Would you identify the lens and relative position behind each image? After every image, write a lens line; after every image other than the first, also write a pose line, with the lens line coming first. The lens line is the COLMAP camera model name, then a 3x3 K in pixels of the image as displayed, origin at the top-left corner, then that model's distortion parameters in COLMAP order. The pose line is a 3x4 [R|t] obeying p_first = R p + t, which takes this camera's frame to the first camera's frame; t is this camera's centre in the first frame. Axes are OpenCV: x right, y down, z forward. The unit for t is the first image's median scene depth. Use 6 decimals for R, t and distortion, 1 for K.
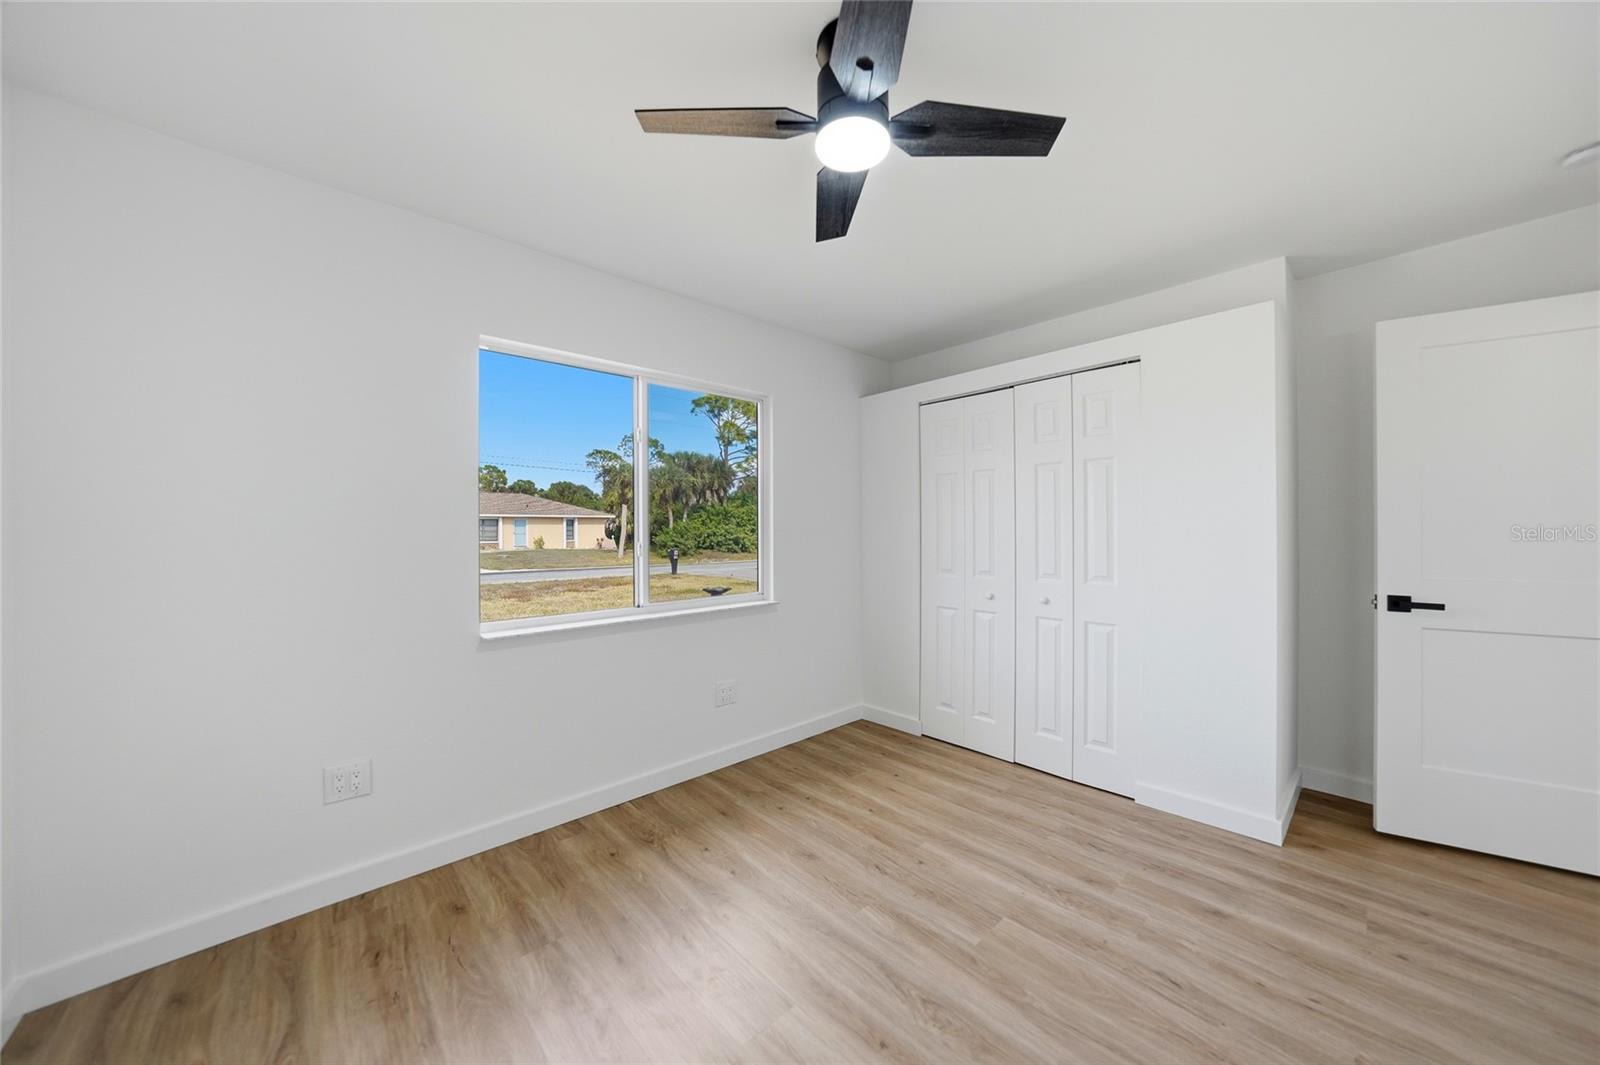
lens RADIAL K [[559.7, 0, 802.6], [0, 559.7, 528.2], [0, 0, 1]] dist [-0.027943, 0.006270]
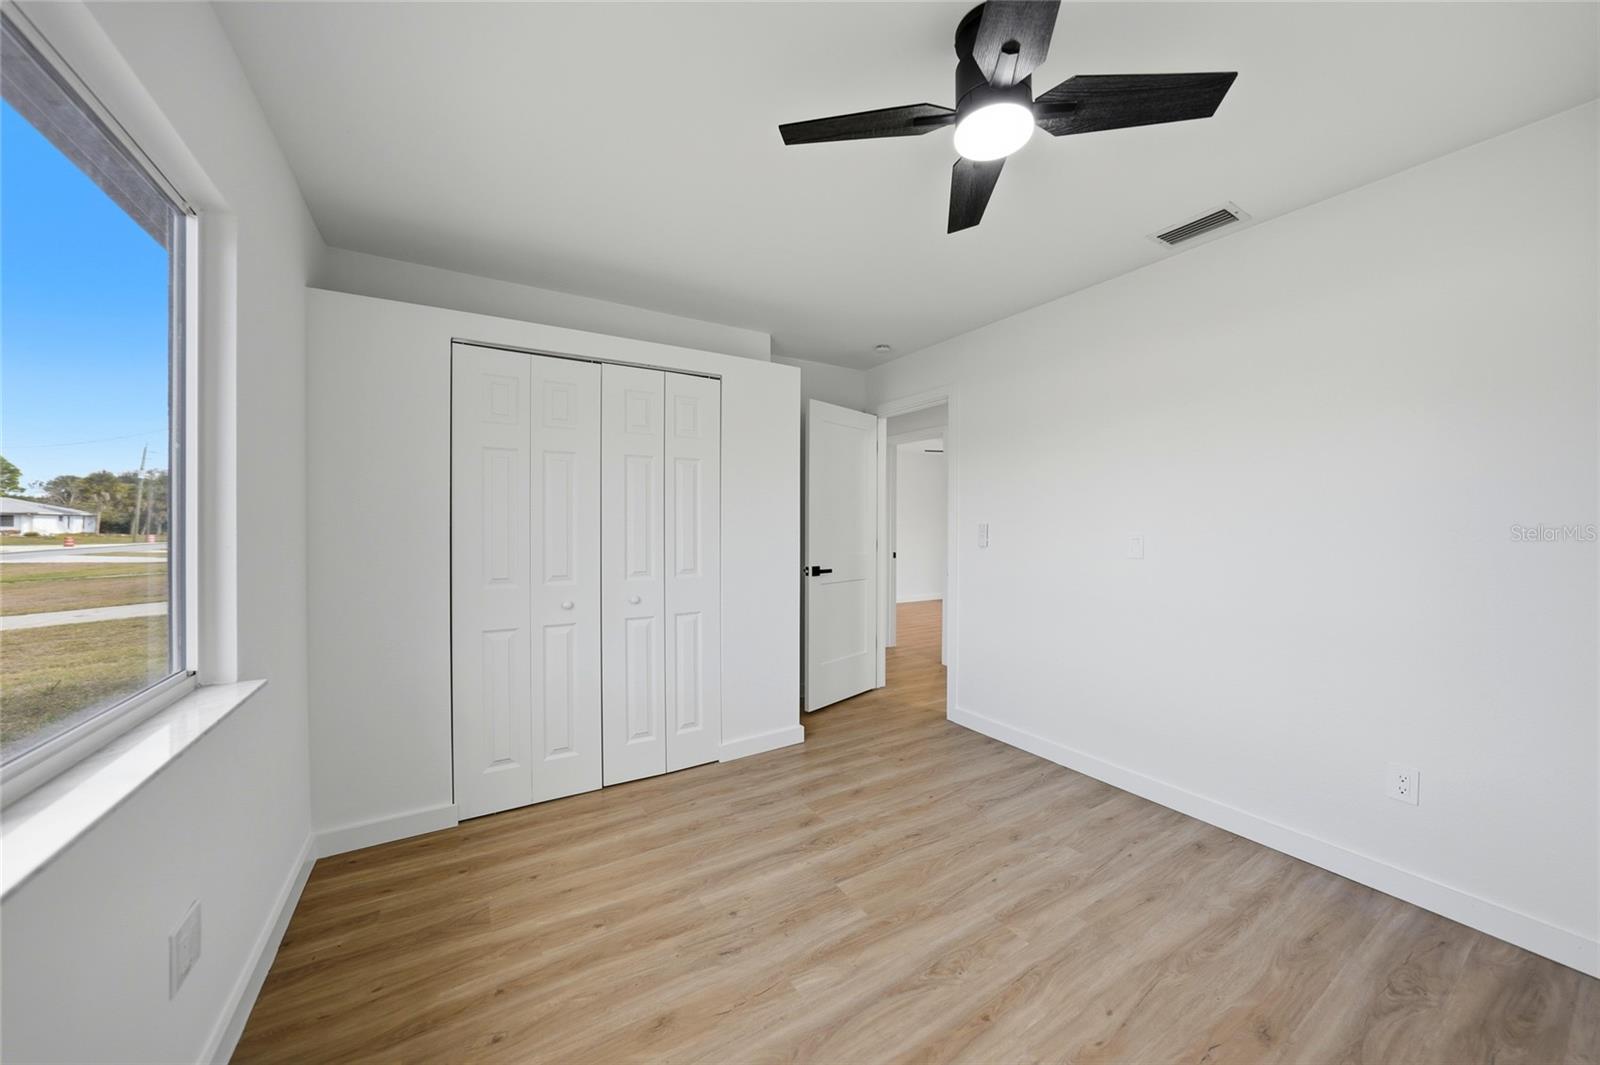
lens RADIAL K [[559.7, 0, 802.6], [0, 559.7, 528.2], [0, 0, 1]] dist [-0.027943, 0.006270]
pose [[0.190875, -0.001310, 0.981613, -0.567045], [-0.005957, 0.999979, 0.002493, 0.004041], [-0.981596, -0.006323, 0.190863, 0.688817]]
